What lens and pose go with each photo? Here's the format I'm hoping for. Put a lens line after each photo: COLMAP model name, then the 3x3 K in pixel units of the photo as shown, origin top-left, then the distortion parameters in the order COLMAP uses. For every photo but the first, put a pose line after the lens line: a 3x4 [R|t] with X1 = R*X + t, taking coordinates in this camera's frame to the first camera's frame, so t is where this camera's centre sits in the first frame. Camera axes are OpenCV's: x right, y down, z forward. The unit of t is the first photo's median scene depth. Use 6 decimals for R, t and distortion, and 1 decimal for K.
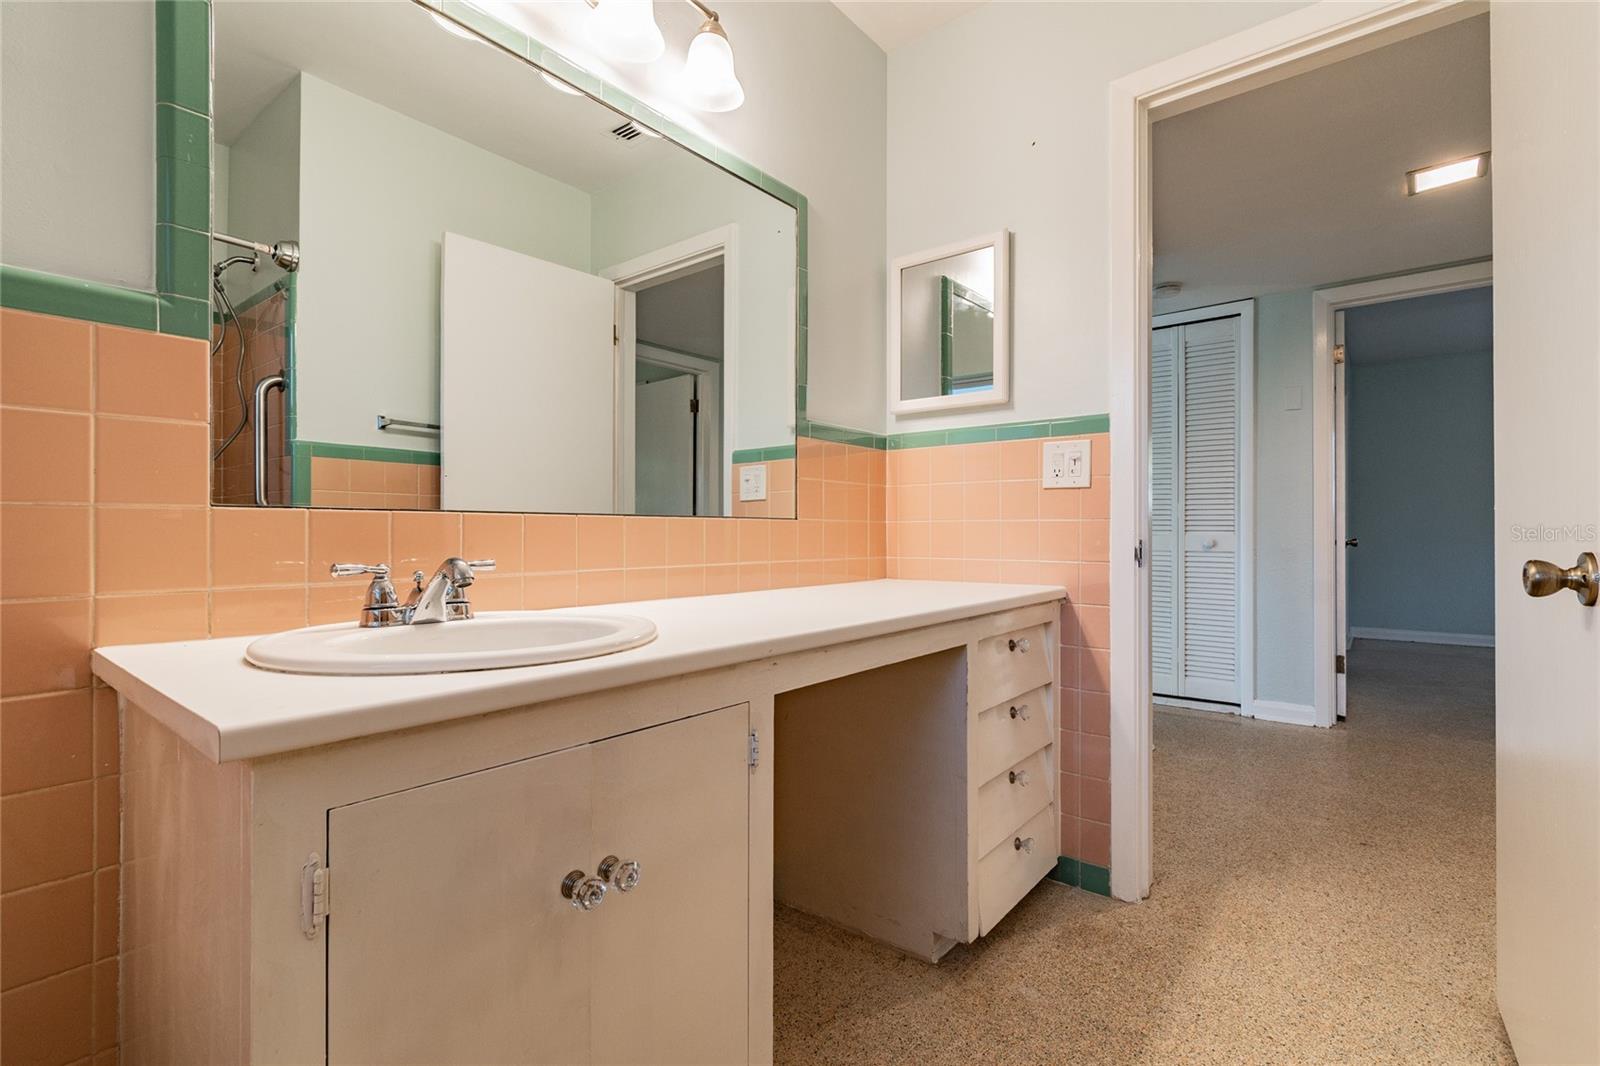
lens RADIAL K [[705.6, 0, 801.4], [0, 705.6, 533.4], [0, 0, 1]] dist [0.006414, -0.002554]
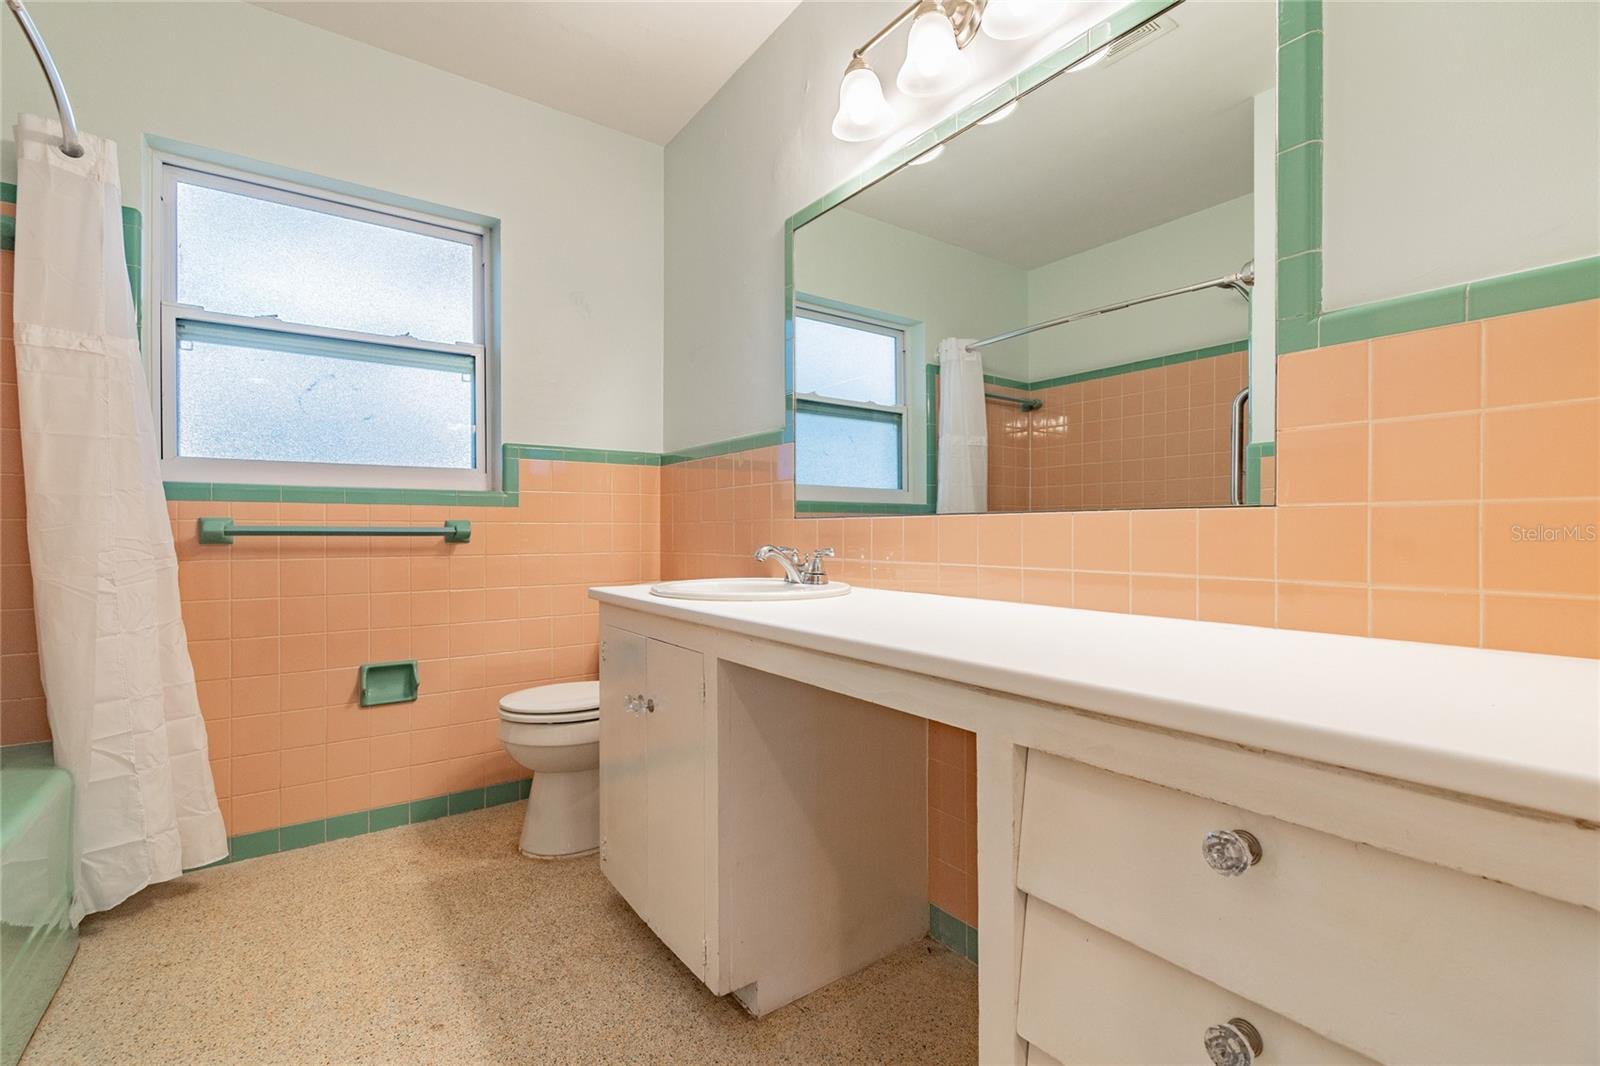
lens RADIAL K [[705.6, 0, 800.4], [0, 705.6, 530.1], [0, 0, 1]] dist [0.006414, -0.002554]
pose [[-0.252830, -0.002690, -0.967507, 0.950564], [0.000340, 0.999996, -0.002869, 0.000751], [0.967511, -0.001054, -0.252828, 1.197940]]
